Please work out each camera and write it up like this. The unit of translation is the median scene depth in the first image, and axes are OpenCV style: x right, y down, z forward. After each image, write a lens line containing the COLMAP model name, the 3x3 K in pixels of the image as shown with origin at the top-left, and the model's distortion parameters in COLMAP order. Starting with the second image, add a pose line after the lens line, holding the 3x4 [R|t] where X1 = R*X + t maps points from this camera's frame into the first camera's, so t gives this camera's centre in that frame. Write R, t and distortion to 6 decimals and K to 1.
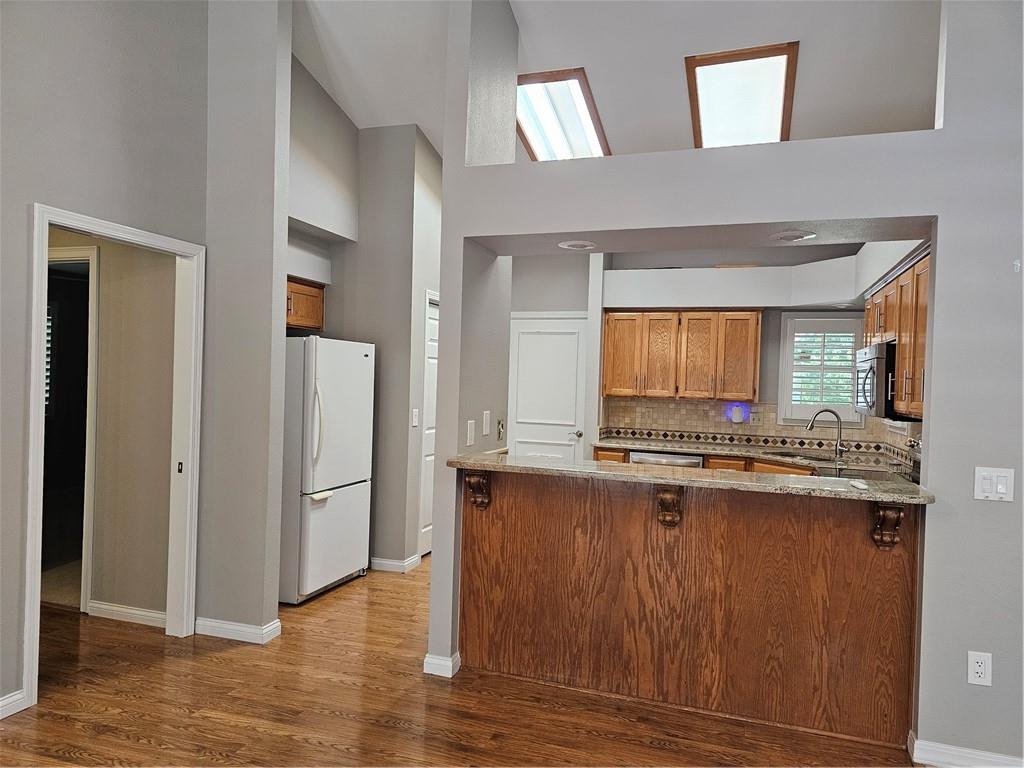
lens RADIAL K [[683.8, 0, 517.0], [0, 683.8, 391.4], [0, 0, 1]] dist [0.055499, -0.039215]
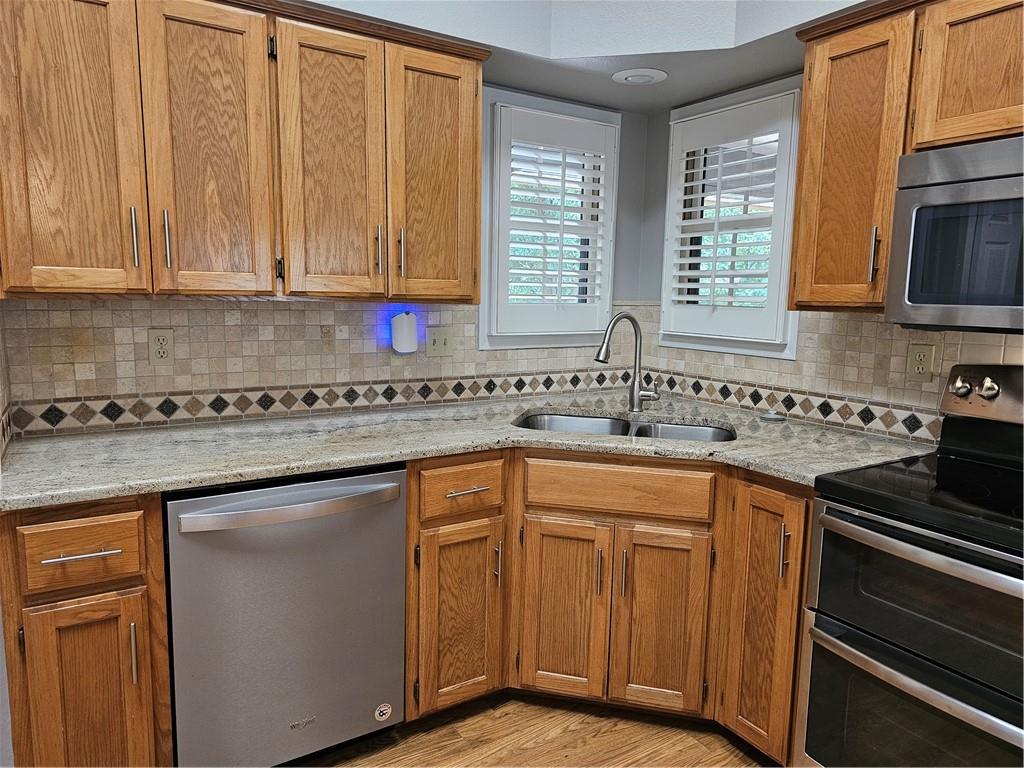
lens RADIAL K [[683.8, 0, 511.8], [0, 683.8, 385.1], [0, 0, 1]] dist [0.055499, -0.039215]
pose [[0.632854, -0.127702, 0.763667, 0.084151], [0.013782, 0.988007, 0.153796, 0.004681], [-0.774148, -0.086806, 0.627024, 1.275145]]
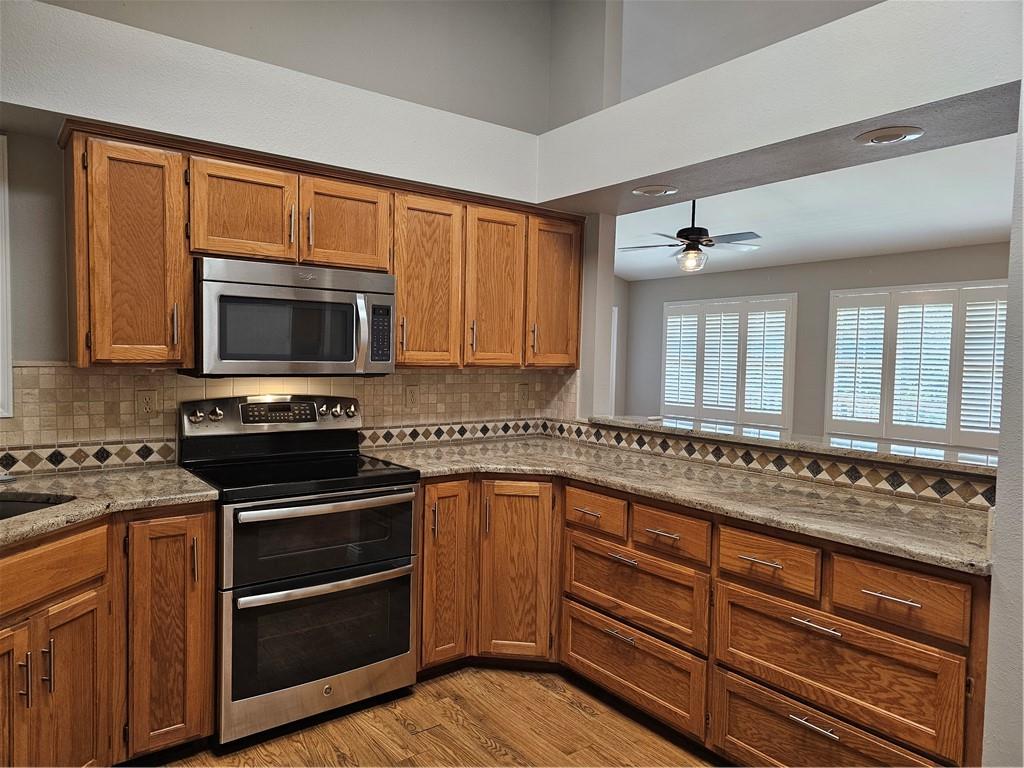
lens RADIAL K [[683.8, 0, 513.1], [0, 683.8, 383.6], [0, 0, 1]] dist [0.055499, -0.039215]
pose [[-0.821816, -0.071020, 0.565309, -0.007959], [-0.035771, 0.996675, 0.073211, -0.012416], [-0.568629, 0.039944, -0.821624, 1.807417]]
